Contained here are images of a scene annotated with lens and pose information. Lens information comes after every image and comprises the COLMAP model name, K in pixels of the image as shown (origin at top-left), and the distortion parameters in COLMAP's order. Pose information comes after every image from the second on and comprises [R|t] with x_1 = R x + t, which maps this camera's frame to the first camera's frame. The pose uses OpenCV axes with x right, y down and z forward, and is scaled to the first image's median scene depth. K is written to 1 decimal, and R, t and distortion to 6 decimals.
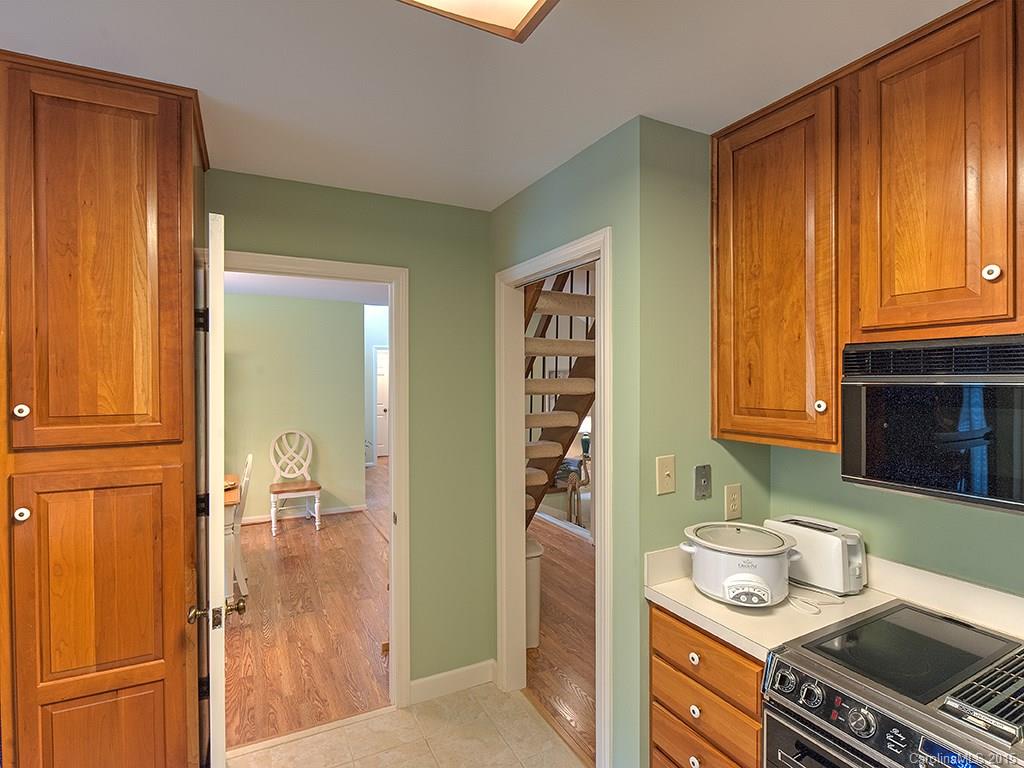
lens RADIAL K [[496.8, 0, 506.4], [0, 496.8, 382.5], [0, 0, 1]] dist [-0.009144, -0.002861]
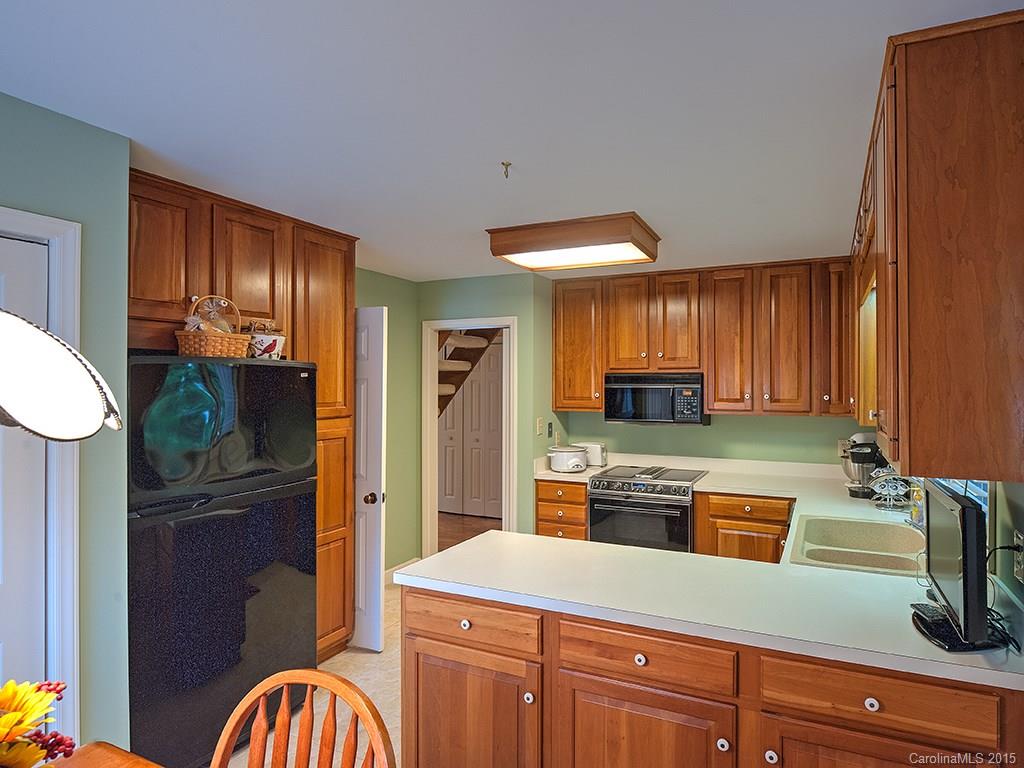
lens RADIAL K [[633.9, 0, 514.5], [0, 633.9, 379.4], [0, 0, 1]] dist [-0.001810, -0.000060]
pose [[0.813071, 0.009519, 0.582087, -1.682323], [-0.000446, 0.999876, -0.015728, 0.014797], [-0.582165, 0.012528, 0.812974, -1.504646]]
